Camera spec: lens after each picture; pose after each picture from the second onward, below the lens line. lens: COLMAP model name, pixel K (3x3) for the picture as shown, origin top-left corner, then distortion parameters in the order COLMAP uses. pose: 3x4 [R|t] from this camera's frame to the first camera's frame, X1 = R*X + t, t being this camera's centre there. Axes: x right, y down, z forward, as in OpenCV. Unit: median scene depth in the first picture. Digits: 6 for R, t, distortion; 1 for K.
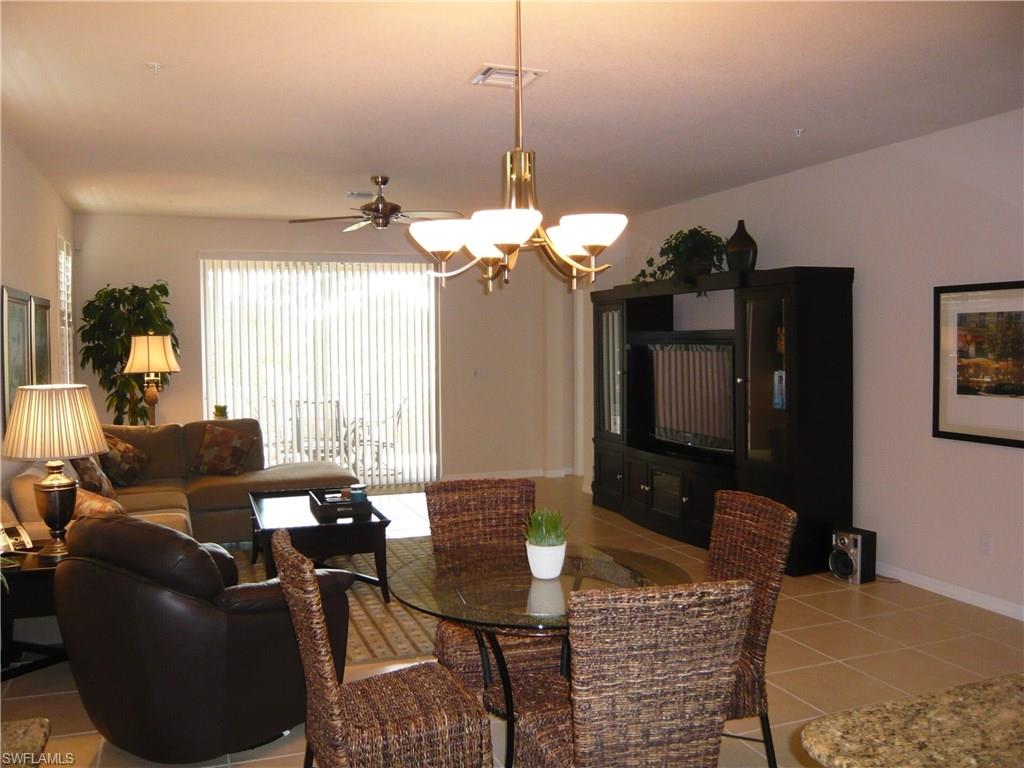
lens RADIAL K [[864.7, 0, 508.1], [0, 864.7, 388.6], [0, 0, 1]] dist [-0.089134, 0.014276]
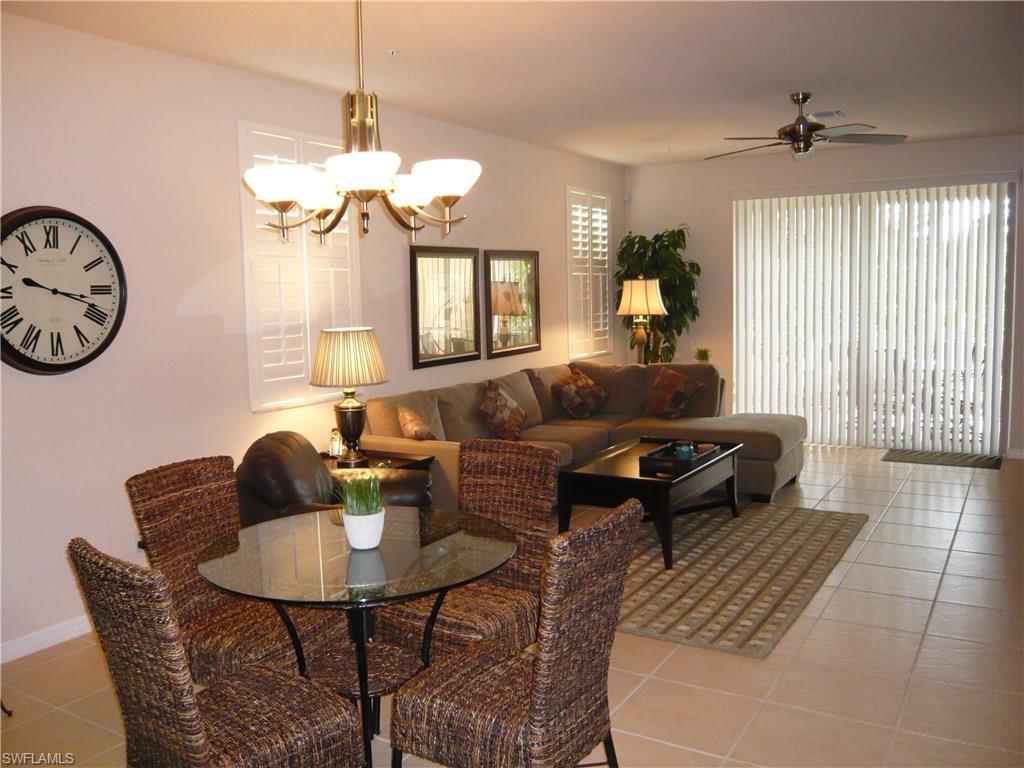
lens RADIAL K [[864.7, 0, 508.1], [0, 864.7, 388.6], [0, 0, 1]] dist [-0.089134, 0.014276]
pose [[0.610738, 0.078638, -0.787918, 0.364500], [-0.020948, 0.996313, 0.083199, -0.014833], [0.791555, -0.034308, 0.610134, 0.236266]]
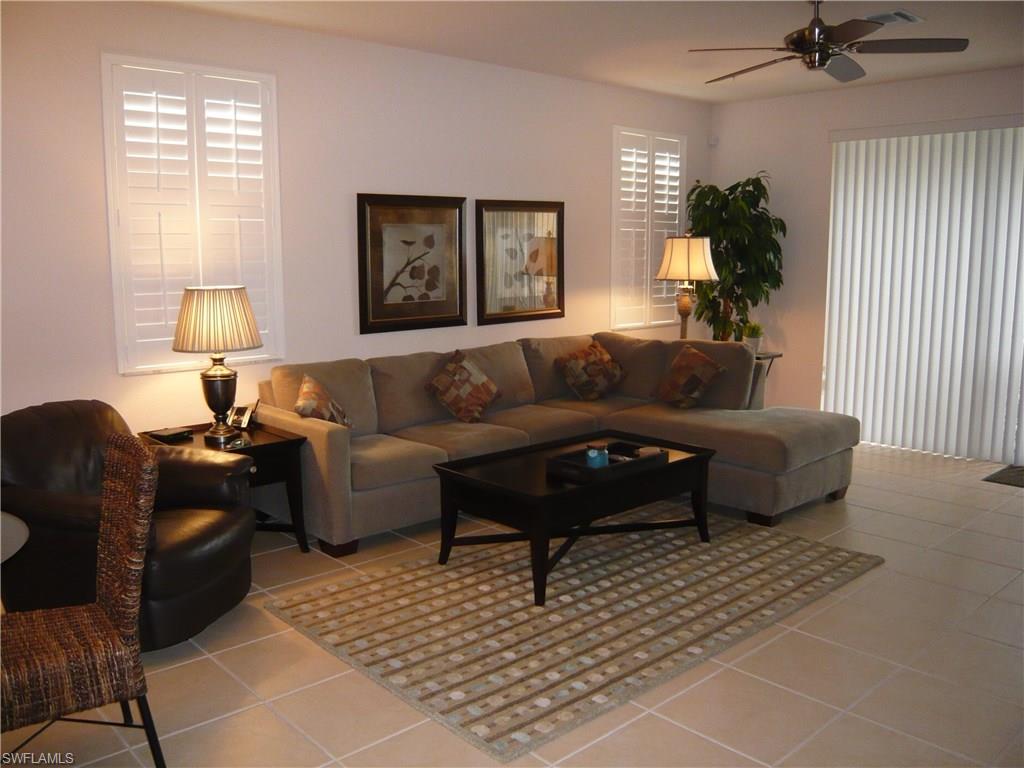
lens RADIAL K [[864.7, 0, 508.1], [0, 864.7, 388.6], [0, 0, 1]] dist [-0.089134, 0.014276]
pose [[0.365670, 0.147818, -0.918932, 0.383494], [-0.046874, 0.988980, 0.140434, -0.026698], [0.929563, -0.008279, 0.368569, 0.551409]]
